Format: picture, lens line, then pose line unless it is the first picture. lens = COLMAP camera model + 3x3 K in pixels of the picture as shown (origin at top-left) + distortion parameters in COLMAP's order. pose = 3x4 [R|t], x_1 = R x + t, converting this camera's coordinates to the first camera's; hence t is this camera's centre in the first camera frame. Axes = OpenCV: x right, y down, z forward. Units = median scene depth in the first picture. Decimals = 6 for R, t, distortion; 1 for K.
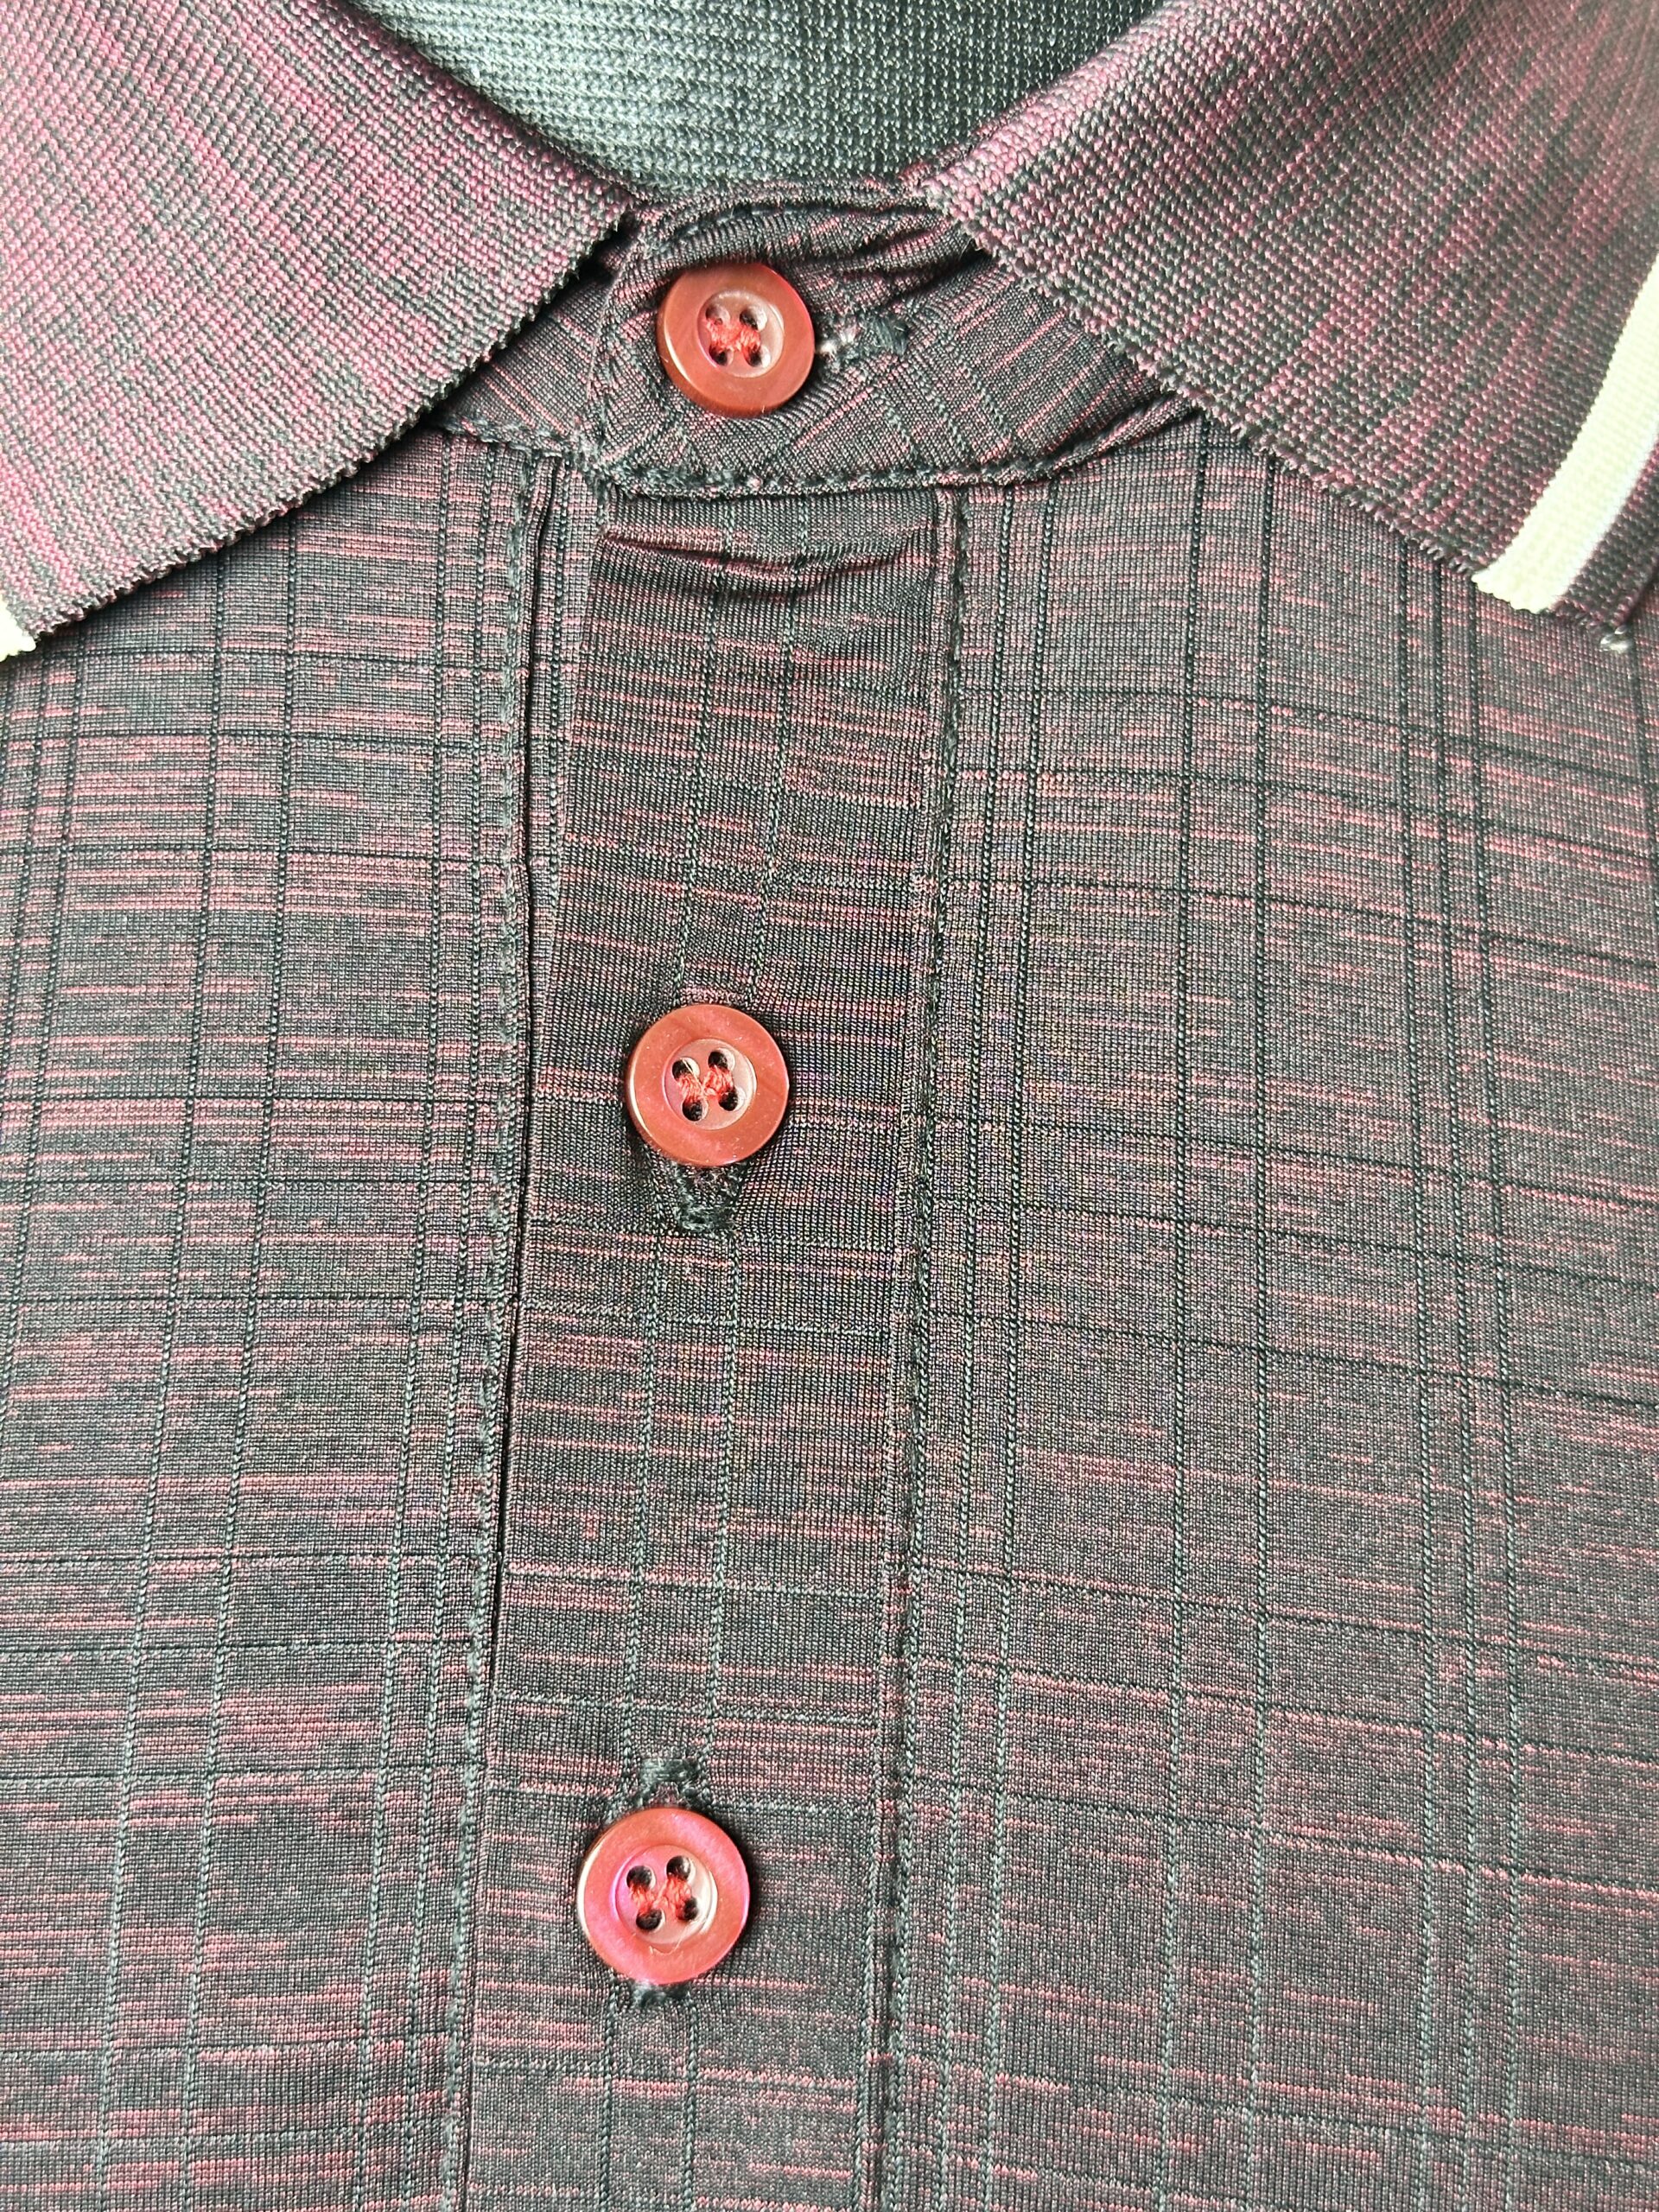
lens RADIAL K [[3101.1, 0, 833.9], [0, 3101.1, 1084.4], [0, 0, 1]] dist [0.139142, 0.000000]
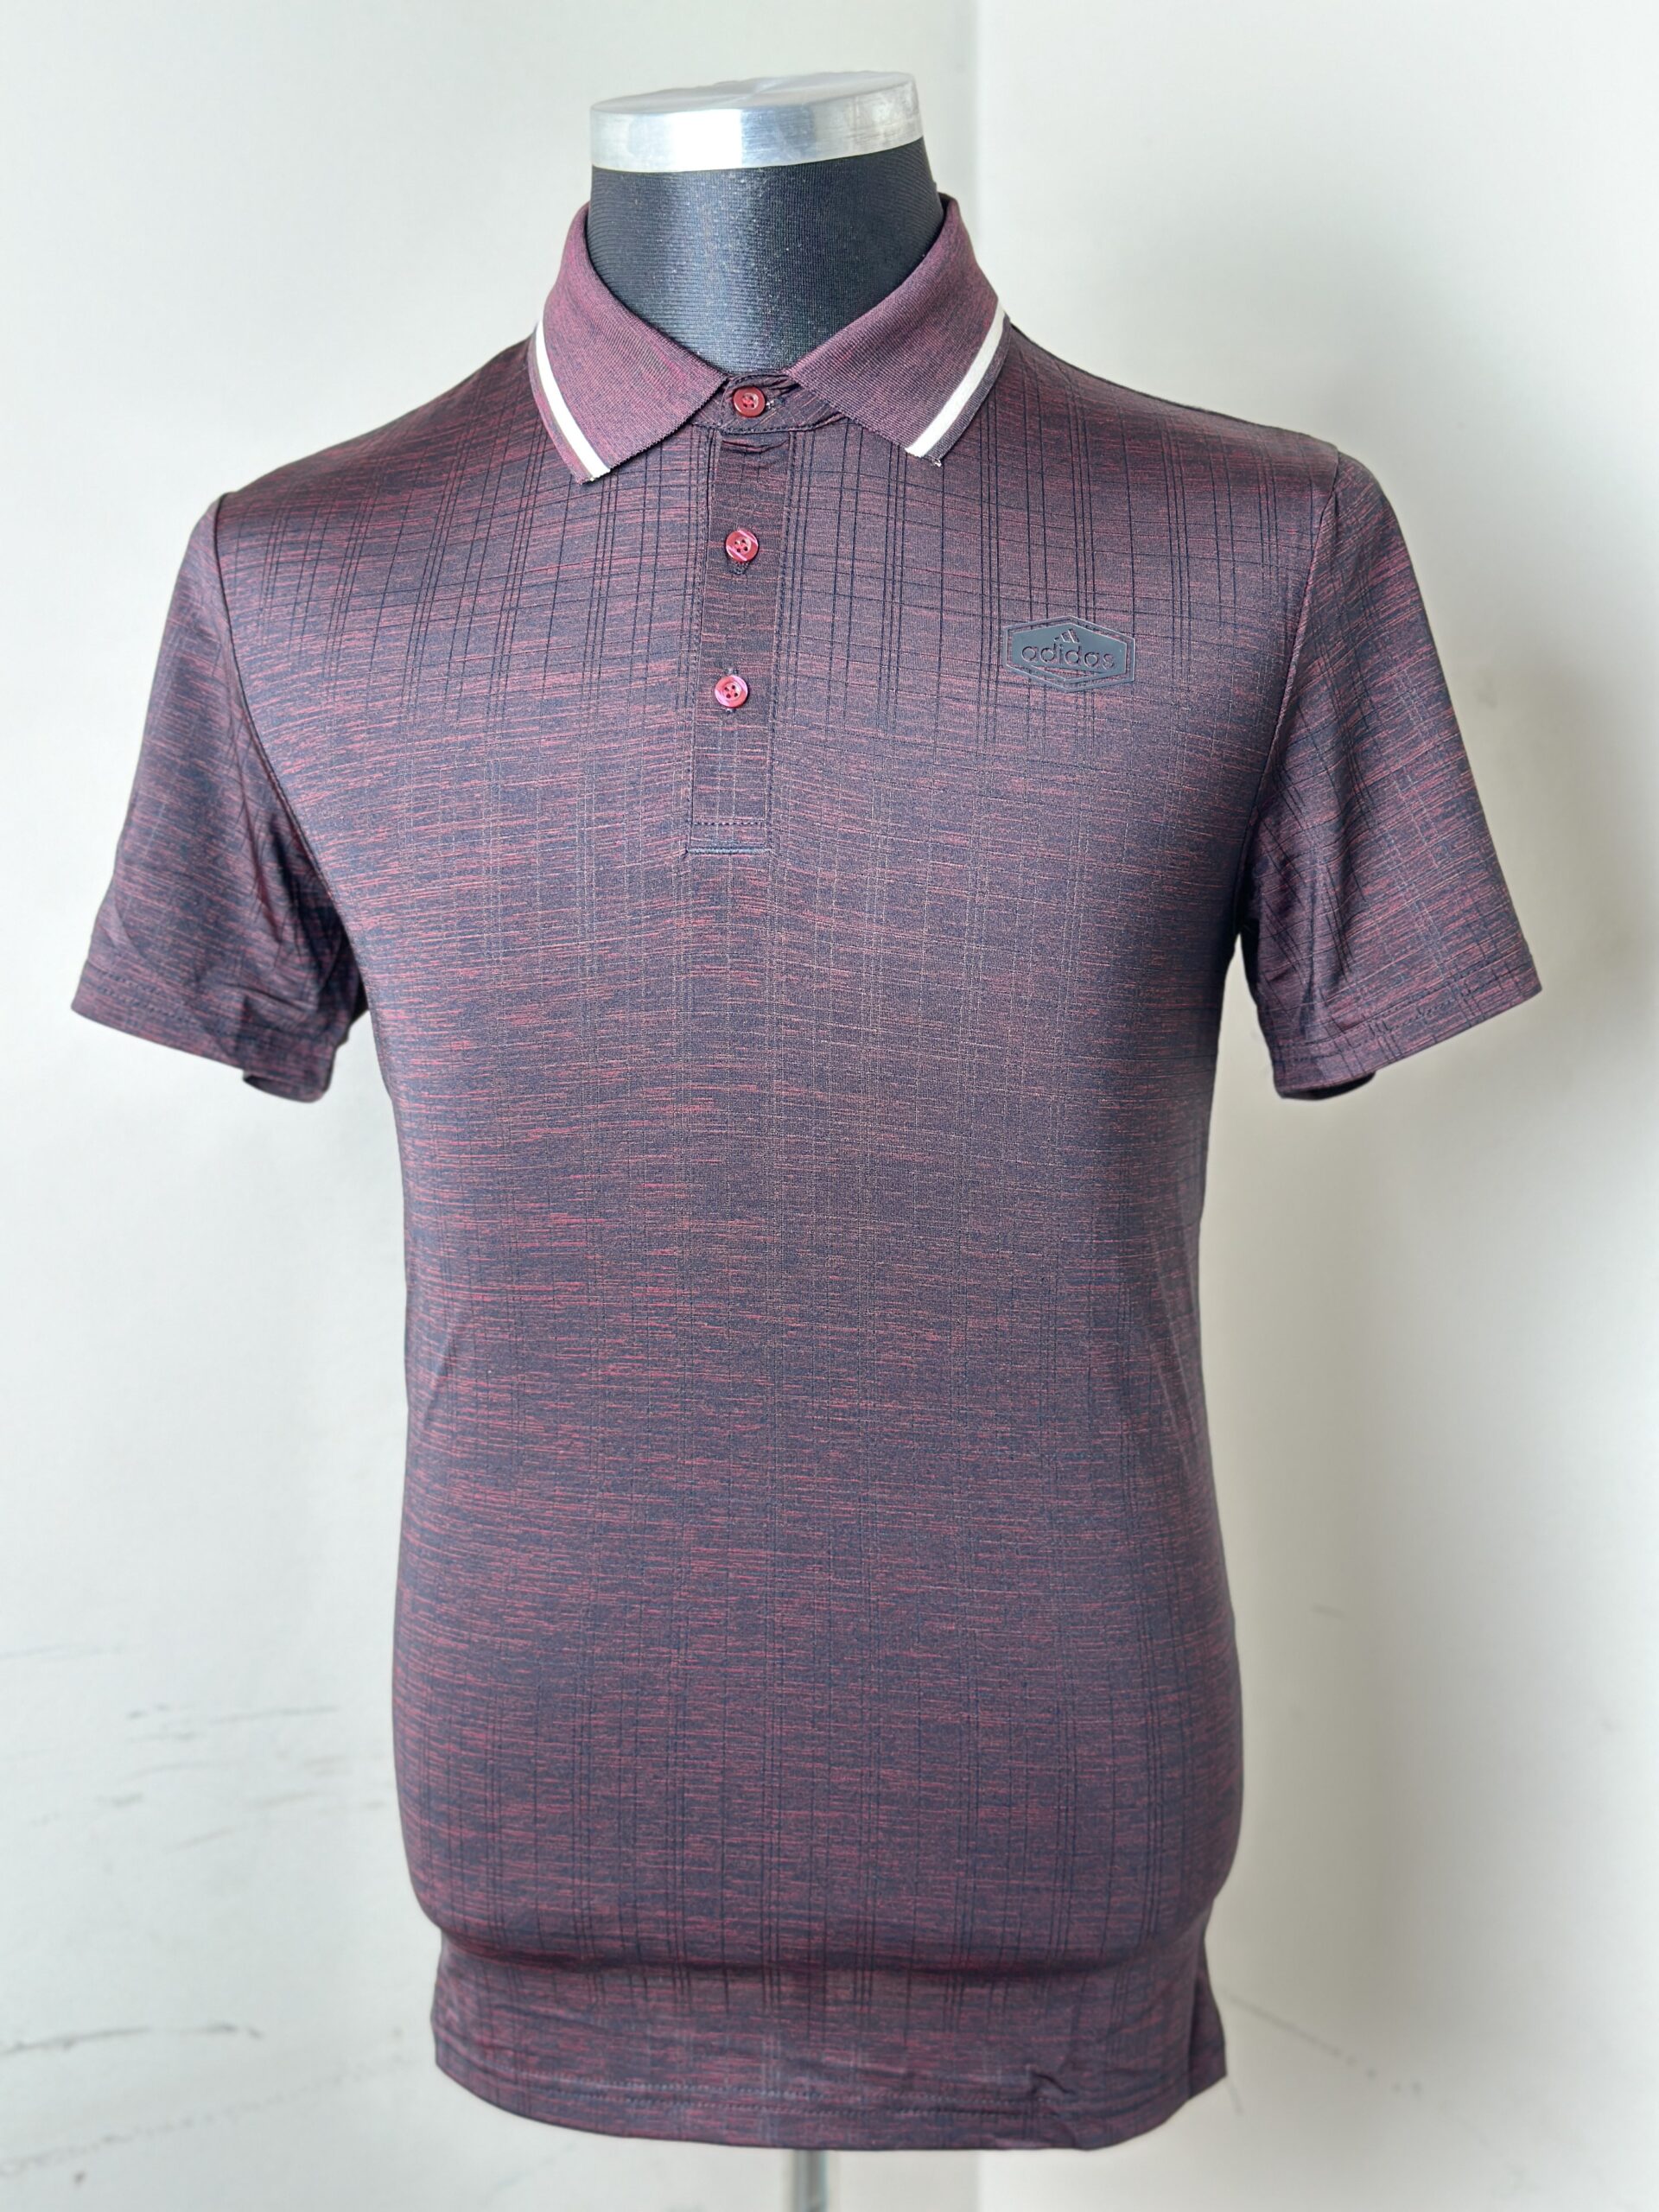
lens RADIAL K [[3101.1, 0, 834.3], [0, 3101.1, 1116.8], [0, 0, 1]] dist [0.139142, 0.000000]
pose [[0.994442, -0.009010, -0.104895, 0.615883], [0.002138, 0.997854, -0.065441, 1.224810], [0.105260, 0.064853, 0.992328, -3.856972]]
